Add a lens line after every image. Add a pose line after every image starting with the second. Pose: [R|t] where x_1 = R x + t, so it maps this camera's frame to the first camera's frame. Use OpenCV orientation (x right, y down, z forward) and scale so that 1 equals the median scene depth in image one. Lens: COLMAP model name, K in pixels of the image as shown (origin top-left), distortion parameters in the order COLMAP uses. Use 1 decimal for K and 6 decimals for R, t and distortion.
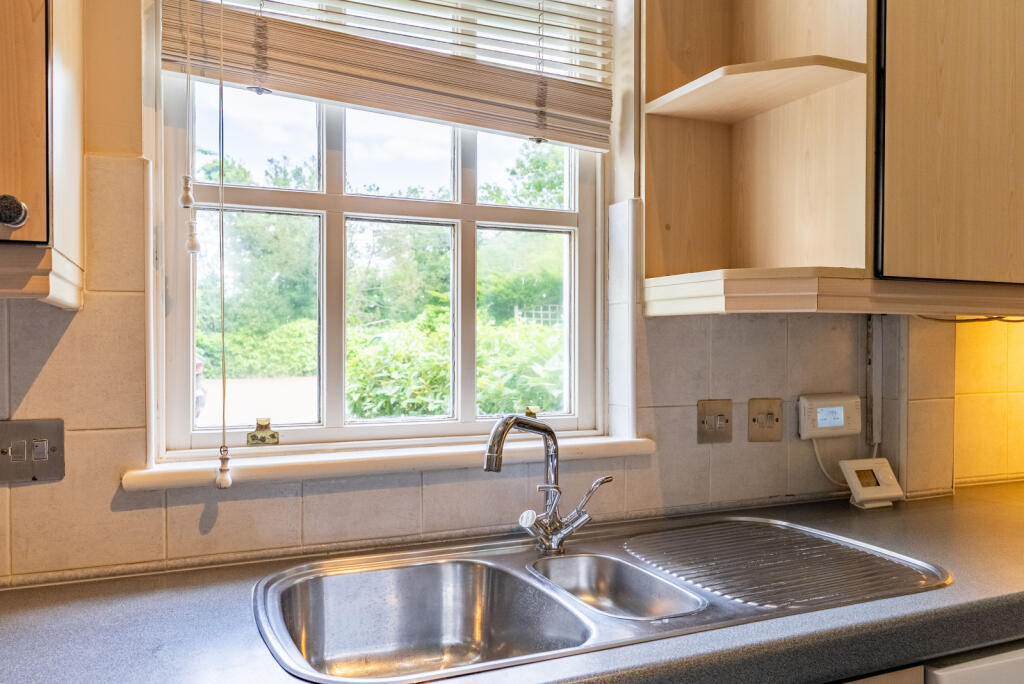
lens RADIAL K [[783.7, 0, 512.0], [0, 783.7, 342.0], [0, 0, 1]] dist [-0.000841, -0.002379]
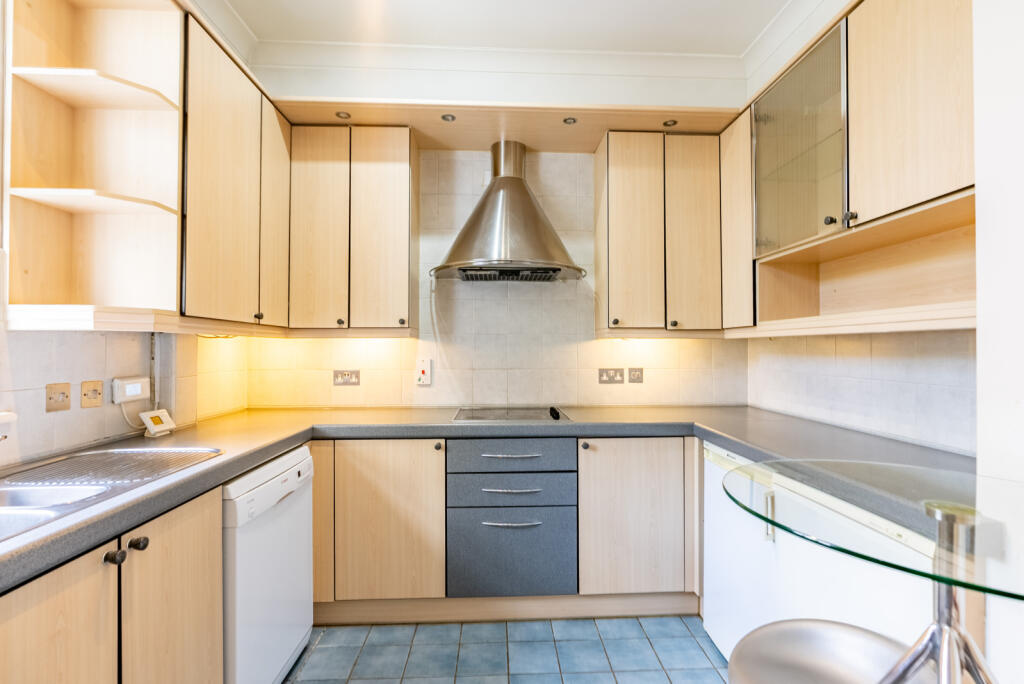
lens RADIAL K [[462.1, 0, 510.4], [0, 462.1, 347.4], [0, 0, 1]] dist [0.000594, -0.000133]
pose [[0.353797, -0.000809, 0.935322, -0.280062], [0.003611, 0.999993, -0.000501, 0.003564], [-0.935315, 0.003555, 0.353798, -0.179793]]
